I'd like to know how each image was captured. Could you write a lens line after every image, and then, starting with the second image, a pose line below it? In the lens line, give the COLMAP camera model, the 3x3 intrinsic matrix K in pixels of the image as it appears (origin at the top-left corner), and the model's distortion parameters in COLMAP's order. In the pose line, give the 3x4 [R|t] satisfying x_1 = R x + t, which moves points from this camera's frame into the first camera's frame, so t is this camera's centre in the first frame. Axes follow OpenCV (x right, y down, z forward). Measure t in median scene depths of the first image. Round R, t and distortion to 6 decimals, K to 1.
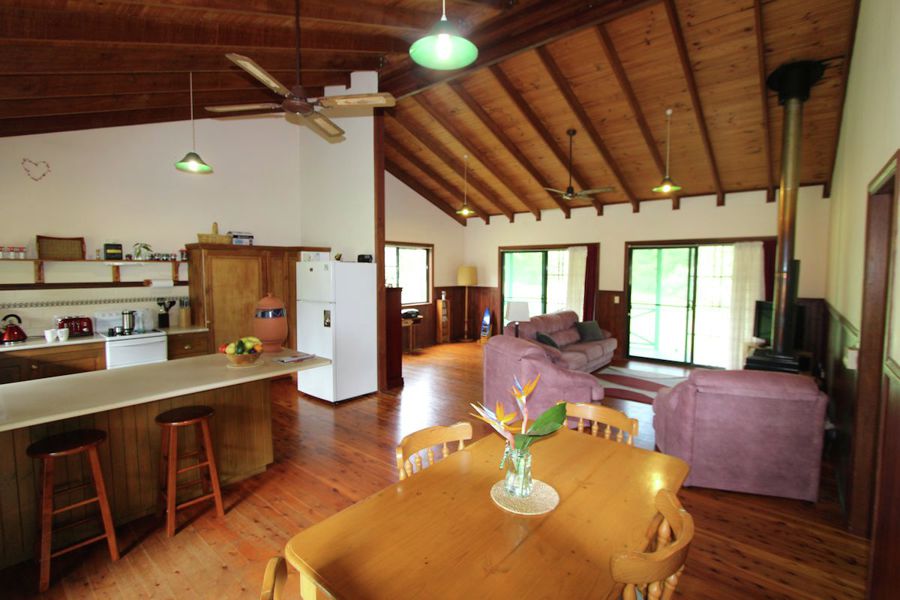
lens RADIAL K [[411.8, 0, 448.2], [0, 411.8, 295.1], [0, 0, 1]] dist [-0.018615, 0.002082]
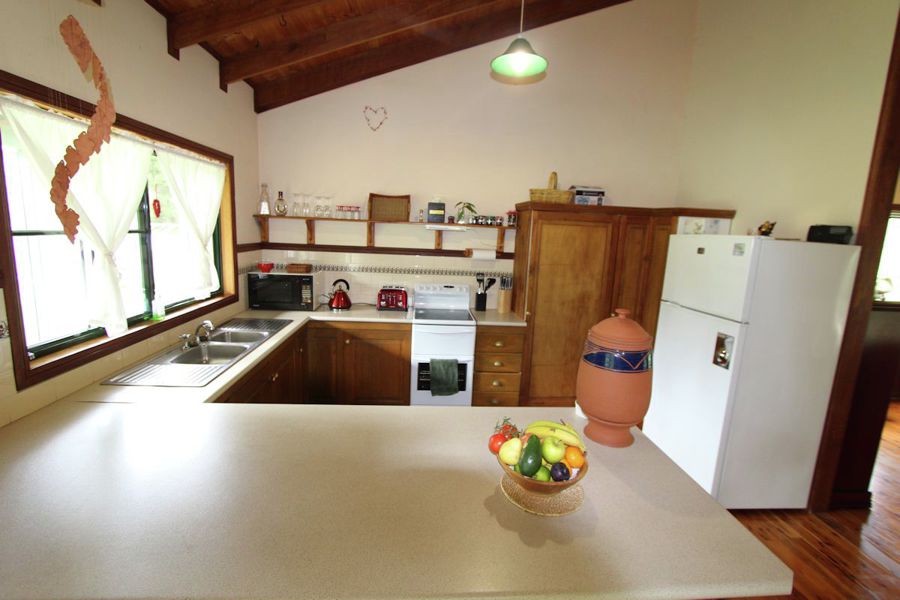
lens RADIAL K [[411.8, 0, 453.2], [0, 411.8, 297.2], [0, 0, 1]] dist [-0.018615, 0.002082]
pose [[0.704719, 0.148852, -0.693696, -0.178228], [-0.088088, 0.988535, 0.122631, -0.038465], [0.703997, -0.025314, 0.709752, 0.386759]]
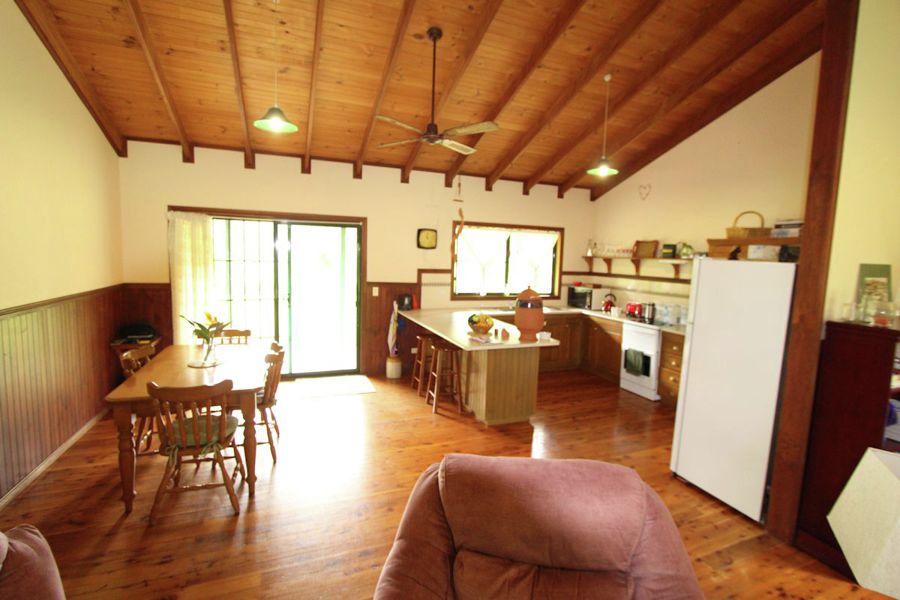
lens RADIAL K [[411.8, 0, 448.9], [0, 411.8, 298.4], [0, 0, 1]] dist [-0.018615, 0.002082]
pose [[-0.470775, 0.078630, -0.878742, 0.424247], [-0.085236, 0.987308, 0.134009, -0.068928], [0.878126, 0.137988, -0.458098, 0.895042]]
